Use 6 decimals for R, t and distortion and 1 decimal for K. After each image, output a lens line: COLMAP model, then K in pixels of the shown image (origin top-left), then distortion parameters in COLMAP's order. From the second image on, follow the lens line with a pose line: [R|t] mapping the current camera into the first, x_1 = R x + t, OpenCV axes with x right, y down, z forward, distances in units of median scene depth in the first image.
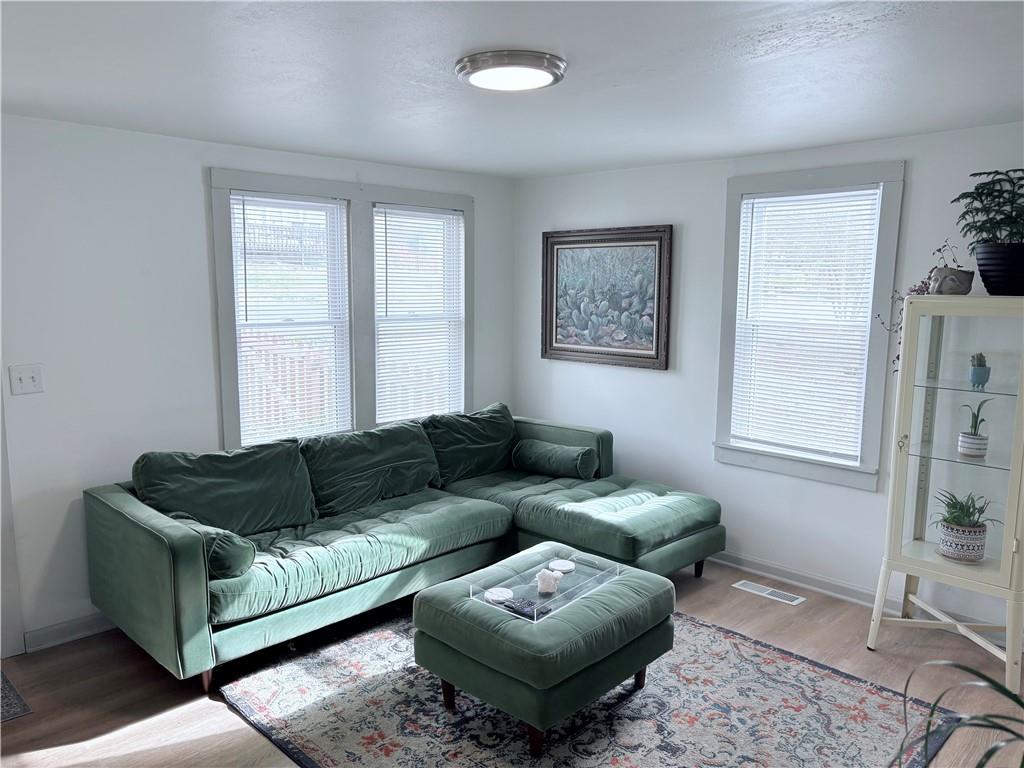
lens RADIAL K [[782.9, 0, 518.5], [0, 782.9, 380.3], [0, 0, 1]] dist [0.084971, -0.096954]
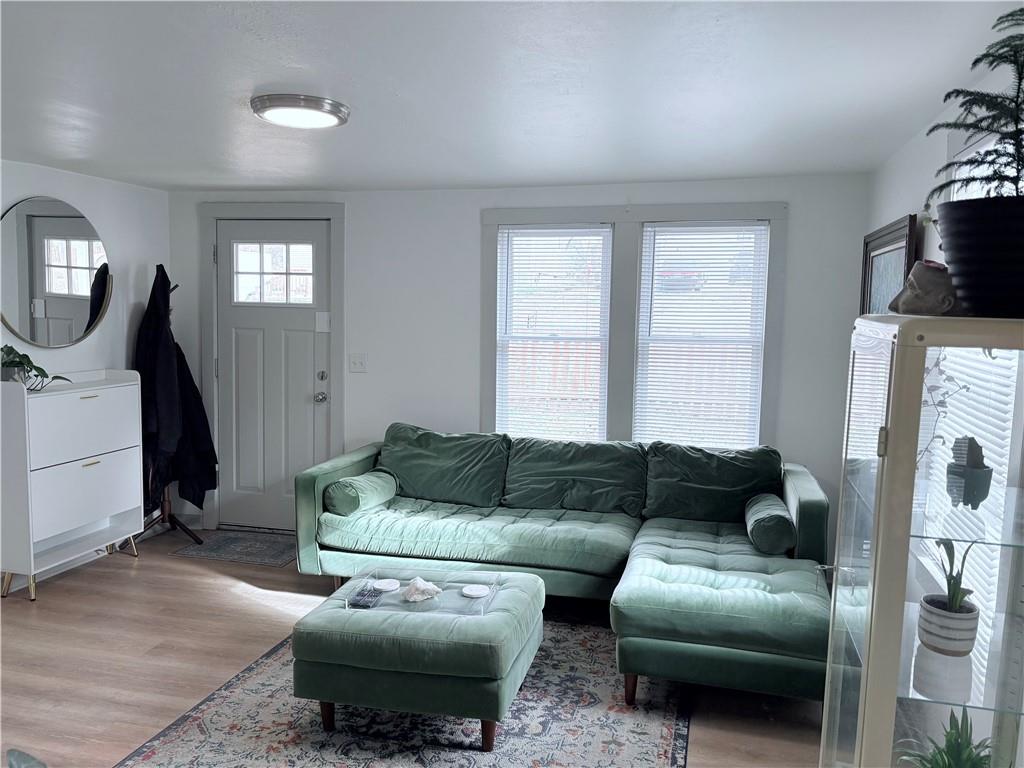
lens RADIAL K [[782.9, 0, 518.5], [0, 782.9, 380.3], [0, 0, 1]] dist [0.084971, -0.096954]
pose [[0.493951, 0.082641, -0.865553, 0.643371], [-0.118870, 0.992545, 0.026929, -0.035699], [0.861326, 0.089586, 0.500092, 0.394786]]
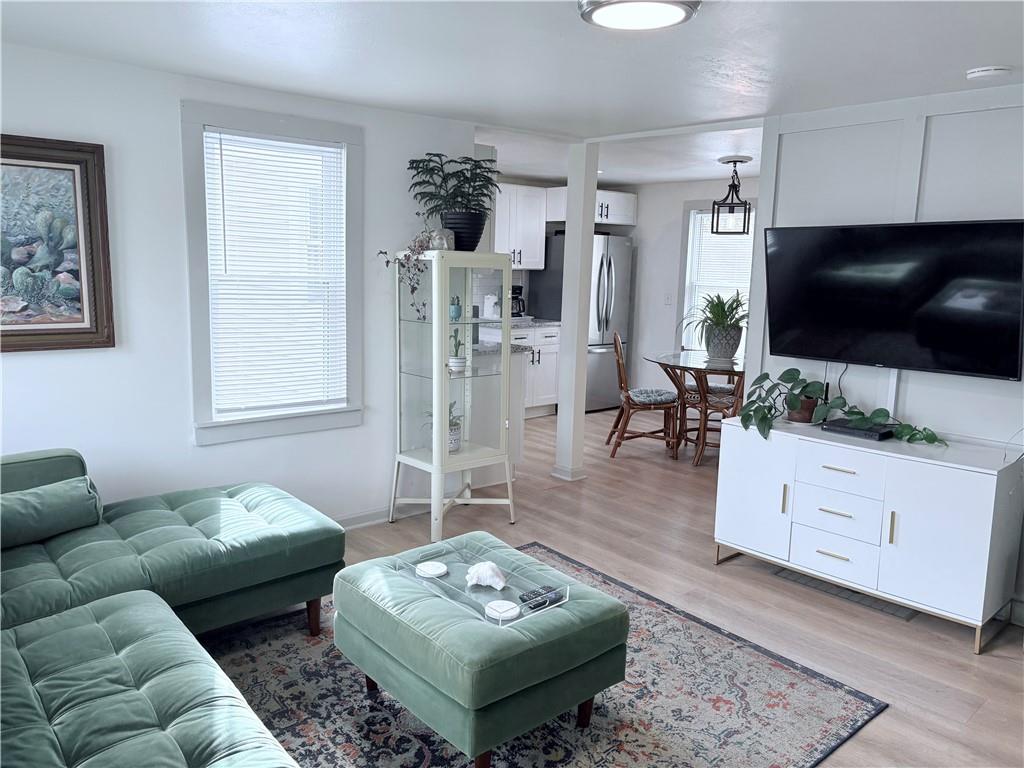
lens RADIAL K [[779.0, 0, 507.6], [0, 779.0, 385.3], [0, 0, 1]] dist [0.069540, -0.080194]
pose [[0.087465, -0.168789, 0.981764, -0.539136], [0.090865, 0.982784, 0.160869, -0.065991], [-0.992015, 0.075137, 0.101296, 0.593877]]
